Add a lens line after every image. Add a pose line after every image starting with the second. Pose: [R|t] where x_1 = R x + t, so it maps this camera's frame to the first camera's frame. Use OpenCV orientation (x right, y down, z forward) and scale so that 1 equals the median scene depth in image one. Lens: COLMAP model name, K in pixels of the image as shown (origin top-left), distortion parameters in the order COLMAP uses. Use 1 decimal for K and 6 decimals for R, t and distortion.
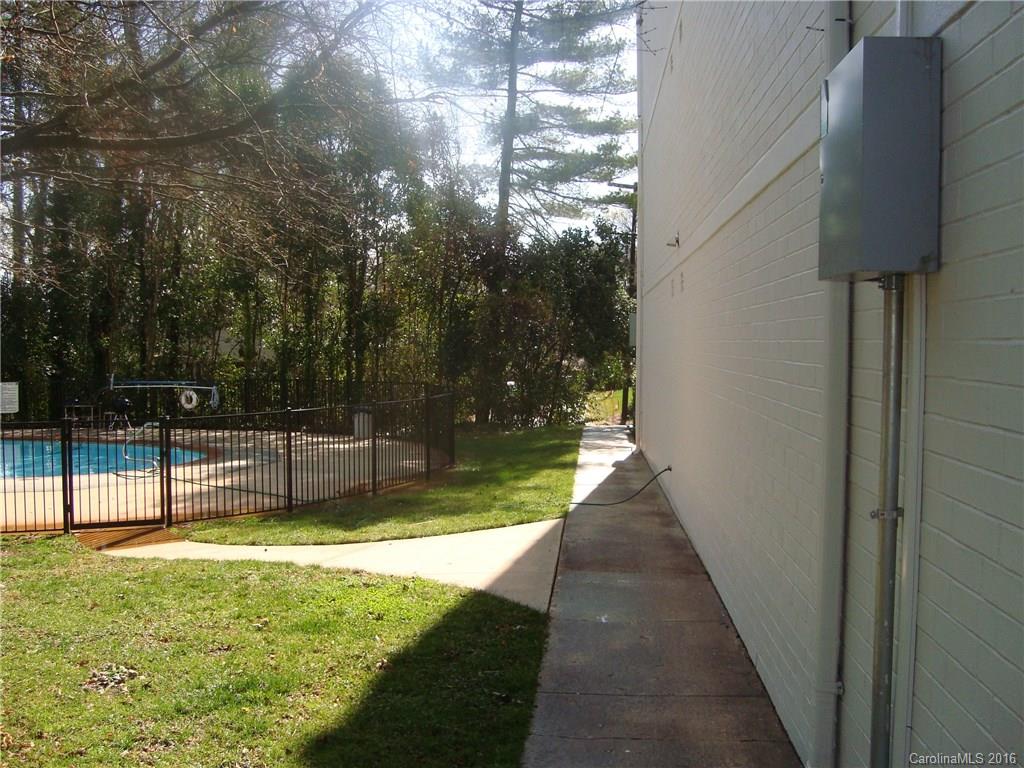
lens RADIAL K [[992.7, 0, 512.0], [0, 992.7, 384.0], [0, 0, 1]] dist [-0.216302, 0.228447]
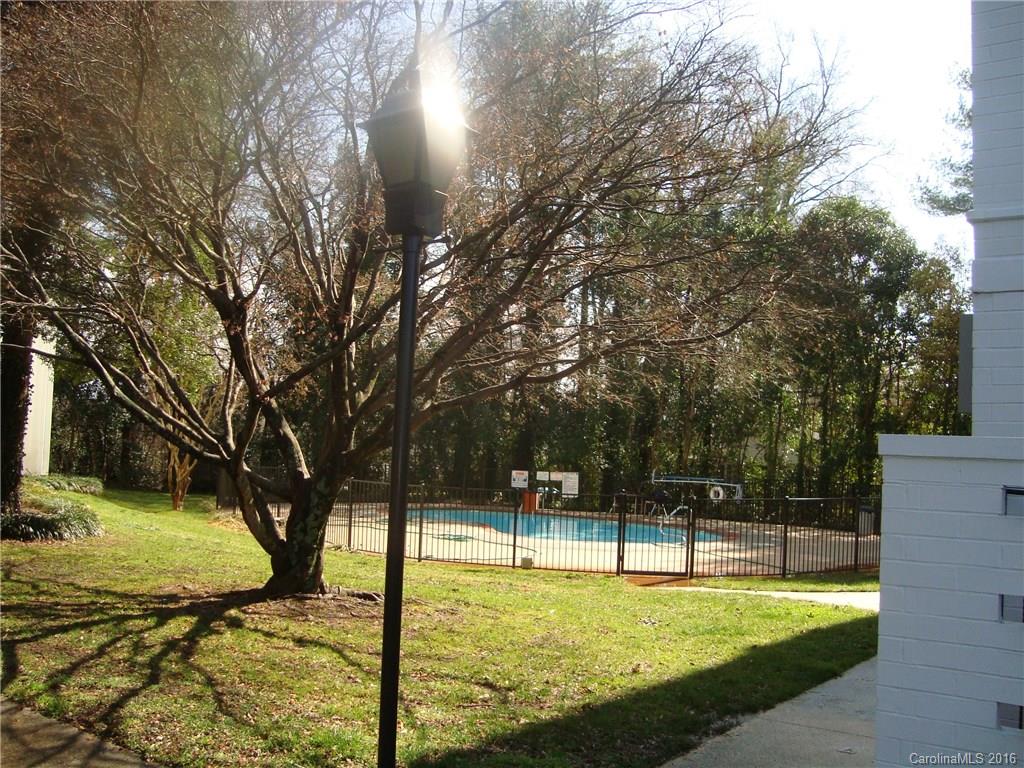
lens RADIAL K [[992.7, 0, 512.0], [0, 992.7, 384.0], [0, 0, 1]] dist [-0.216302, 0.228447]
pose [[0.859862, 0.002197, -0.510521, 0.128593], [-0.058160, 0.993902, -0.093681, 0.020401], [0.507202, 0.110245, 0.854747, -0.328674]]
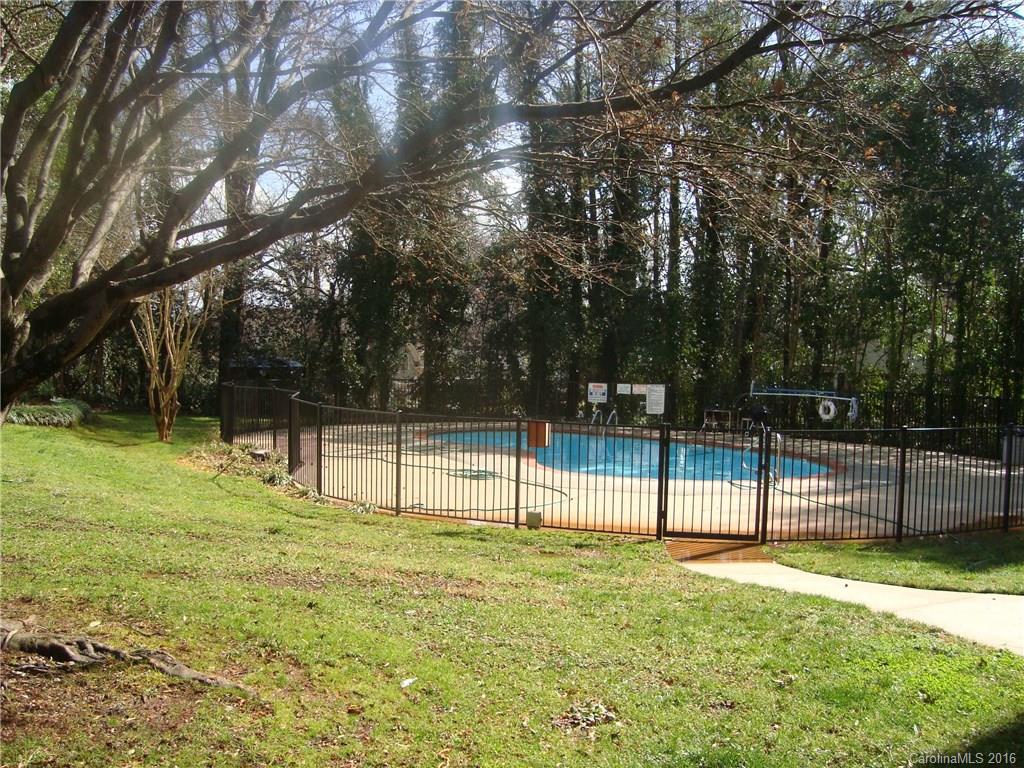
lens RADIAL K [[992.7, 0, 512.0], [0, 992.7, 384.0], [0, 0, 1]] dist [-0.216302, 0.228447]
pose [[0.788482, 0.037645, -0.613905, 0.031486], [-0.043633, 0.999034, 0.005221, -0.003082], [0.613508, 0.022670, 0.789363, 0.097155]]
